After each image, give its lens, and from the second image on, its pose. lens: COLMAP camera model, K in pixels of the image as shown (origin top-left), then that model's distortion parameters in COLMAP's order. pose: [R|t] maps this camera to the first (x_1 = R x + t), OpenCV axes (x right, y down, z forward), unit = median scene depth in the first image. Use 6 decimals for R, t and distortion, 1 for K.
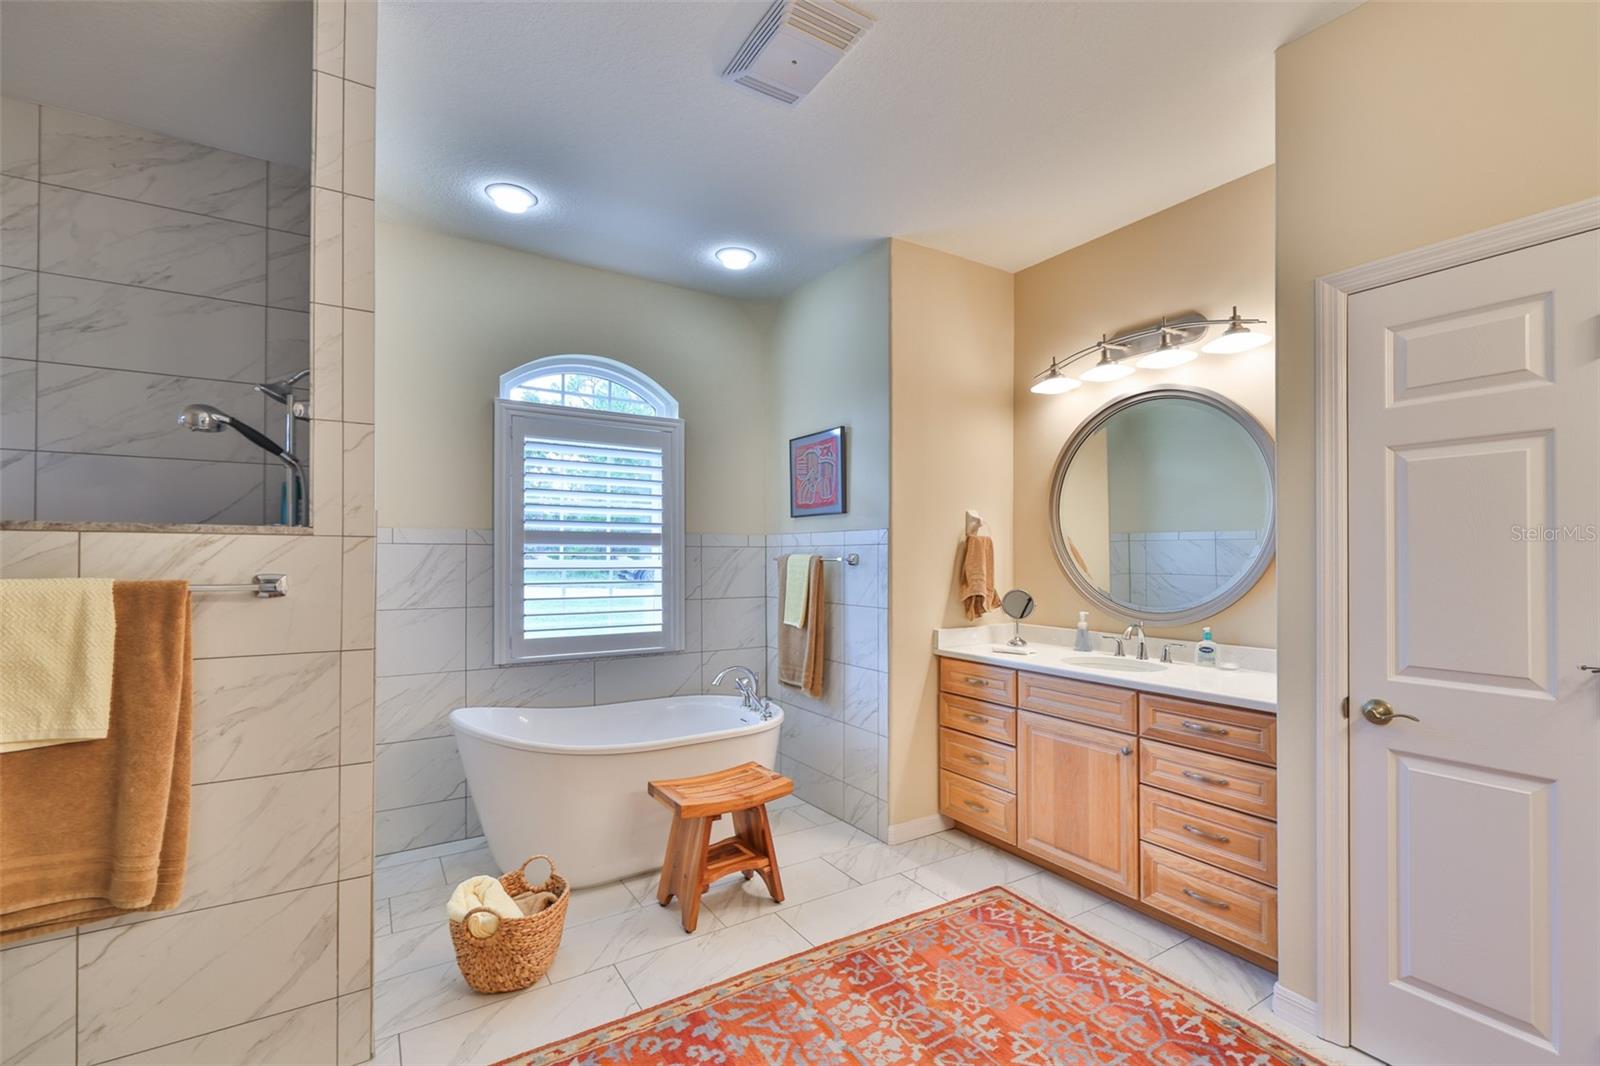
lens RADIAL K [[681.8, 0, 808.8], [0, 681.8, 542.2], [0, 0, 1]] dist [-0.000850, -0.000238]
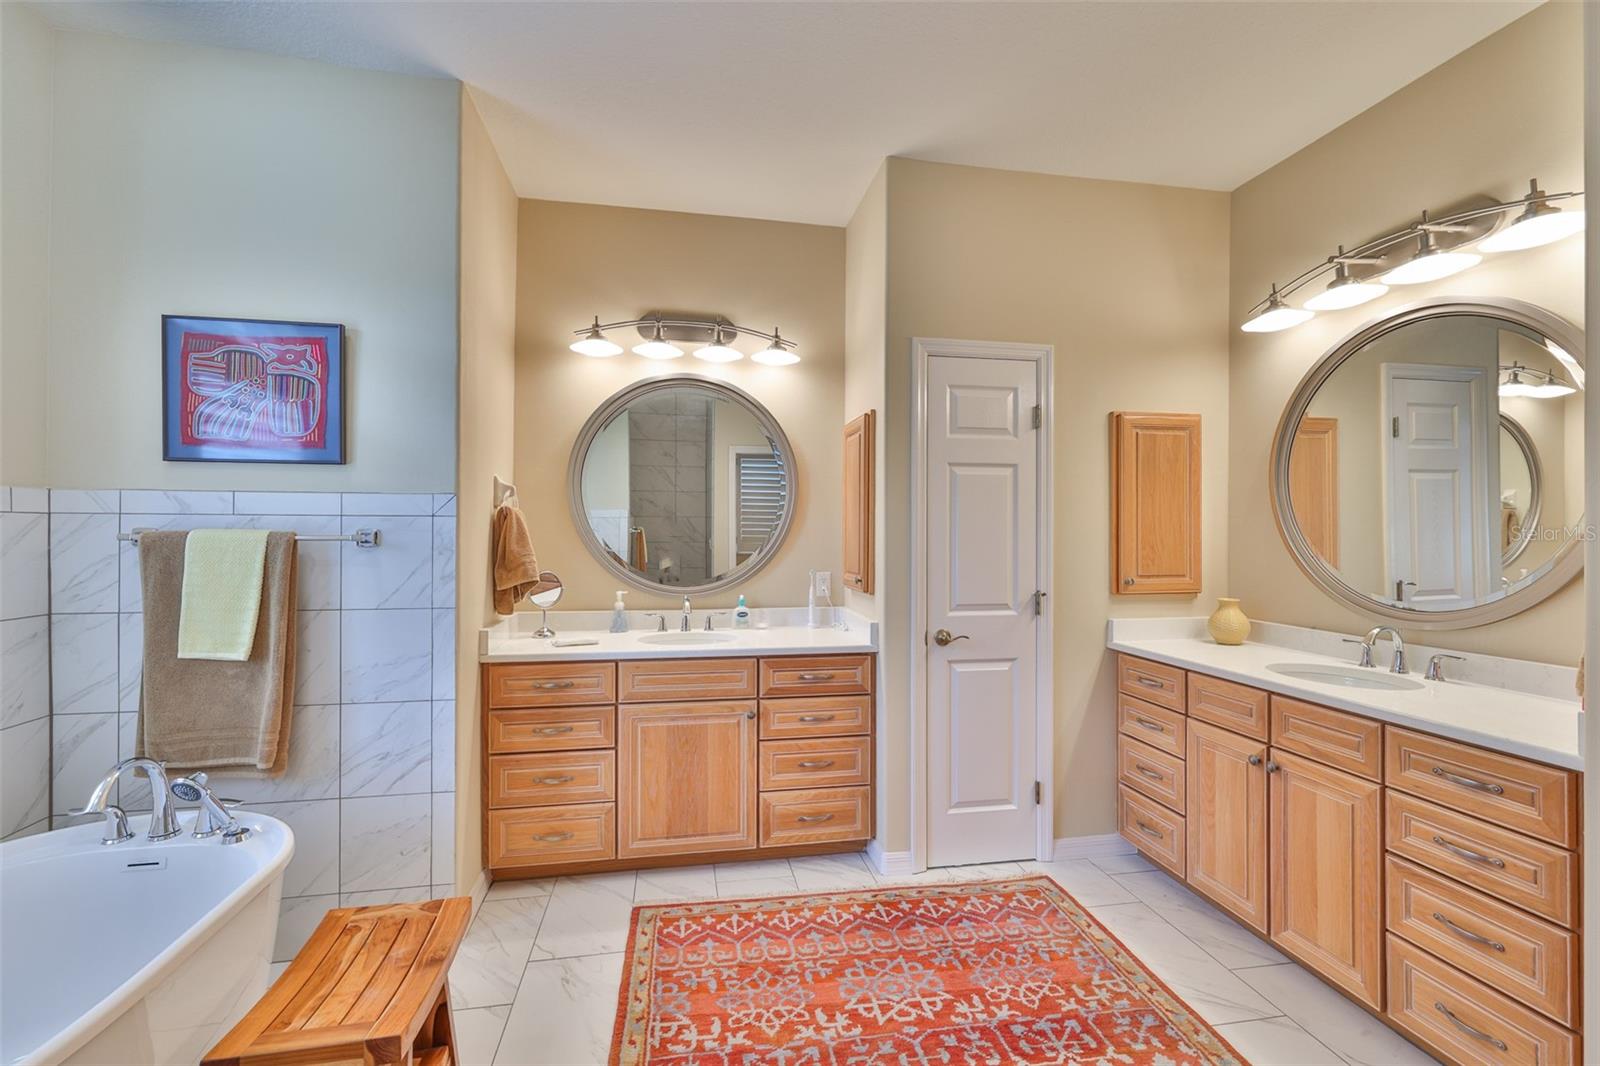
lens RADIAL K [[685.0, 0, 798.8], [0, 685.0, 525.6], [0, 0, 1]] dist [-0.000011, -0.000069]
pose [[0.393489, 0.010802, 0.919266, -0.499099], [-0.022126, 0.999753, -0.002277, 0.008098], [-0.919063, -0.019444, 0.393631, 0.505295]]
